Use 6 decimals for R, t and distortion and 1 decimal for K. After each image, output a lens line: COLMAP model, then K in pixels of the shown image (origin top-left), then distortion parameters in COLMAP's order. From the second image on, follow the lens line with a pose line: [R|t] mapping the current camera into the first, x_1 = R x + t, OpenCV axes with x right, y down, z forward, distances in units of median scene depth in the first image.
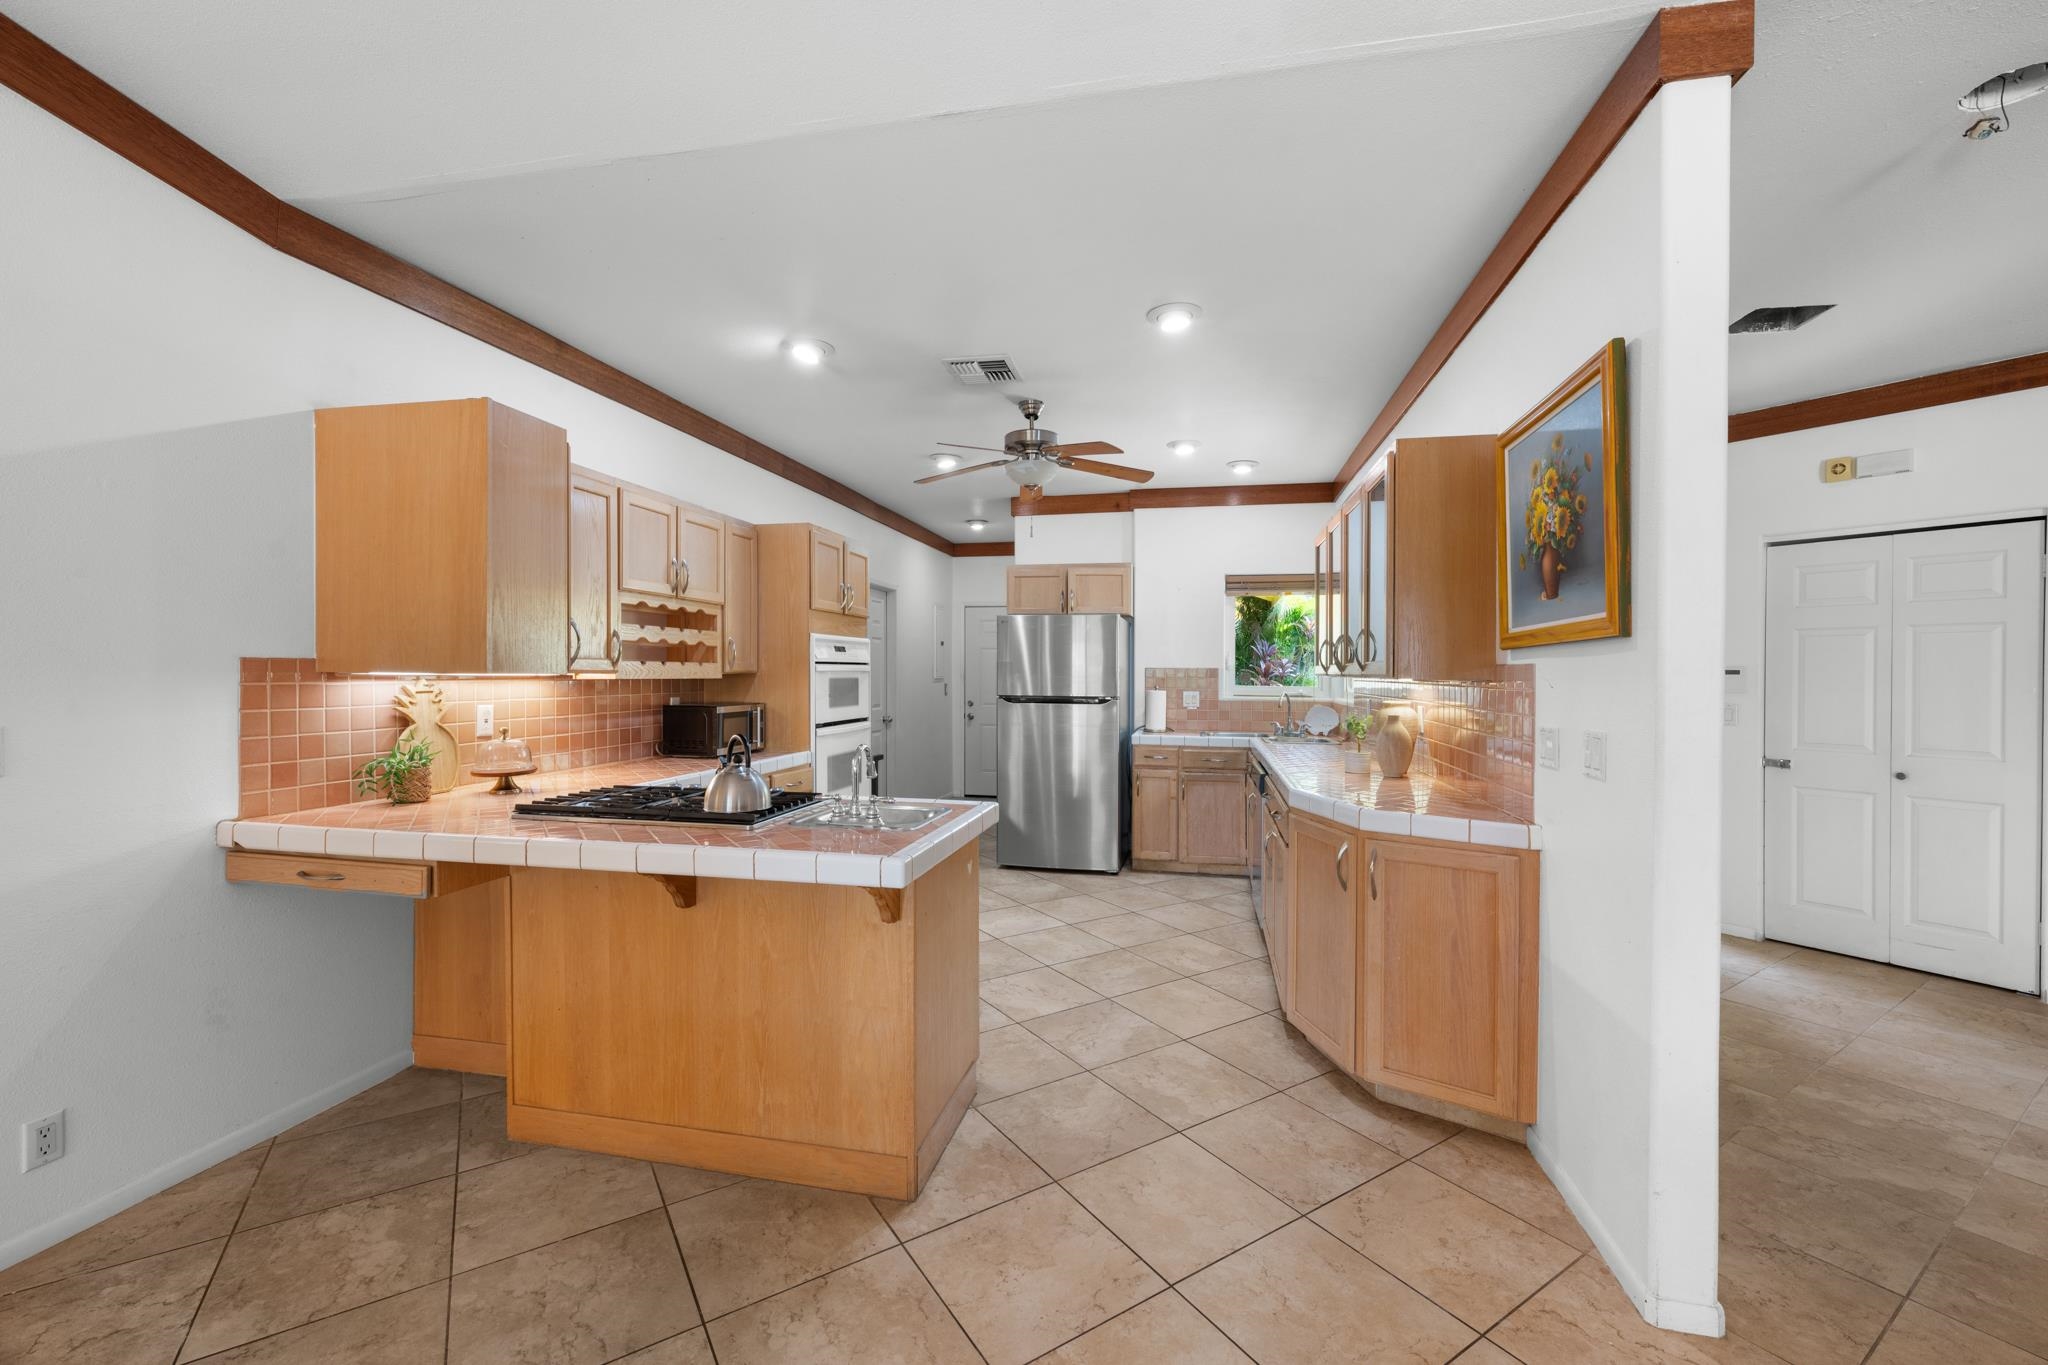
lens RADIAL K [[835.9, 0, 1020.5], [0, 835.9, 667.7], [0, 0, 1]] dist [-0.002387, -0.000209]
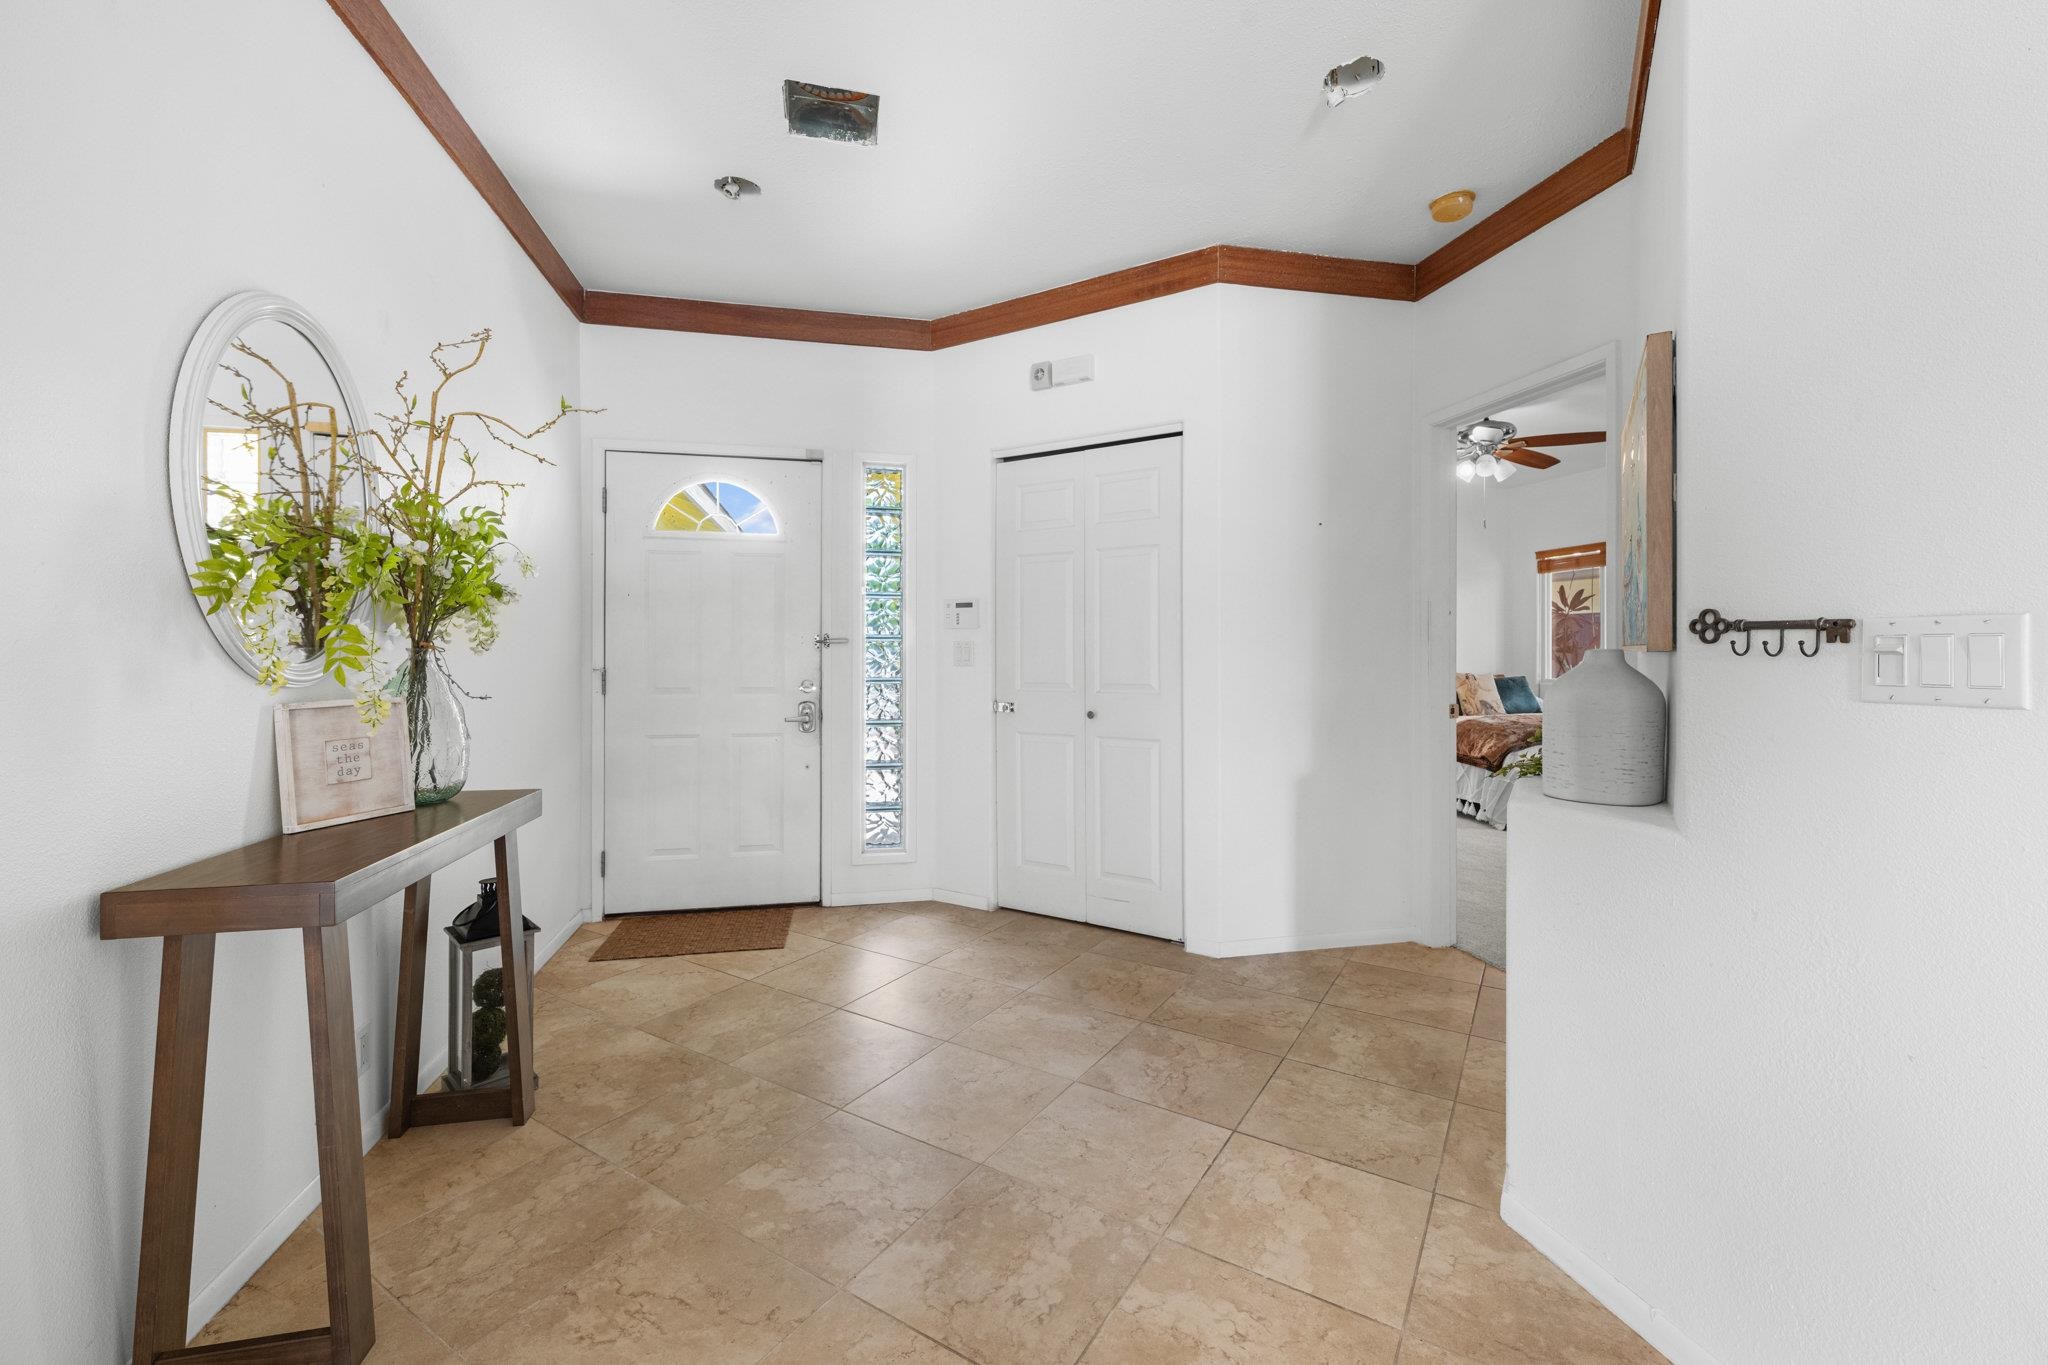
lens RADIAL K [[847.6, 0, 1051.6], [0, 847.6, 633.6], [0, 0, 1]] dist [0.000287, 0.000017]
pose [[0.898547, 0.002559, 0.438869, 0.570439], [0.002298, 0.999942, -0.010534, 0.046825], [-0.438871, 0.010474, 0.898489, 0.173759]]
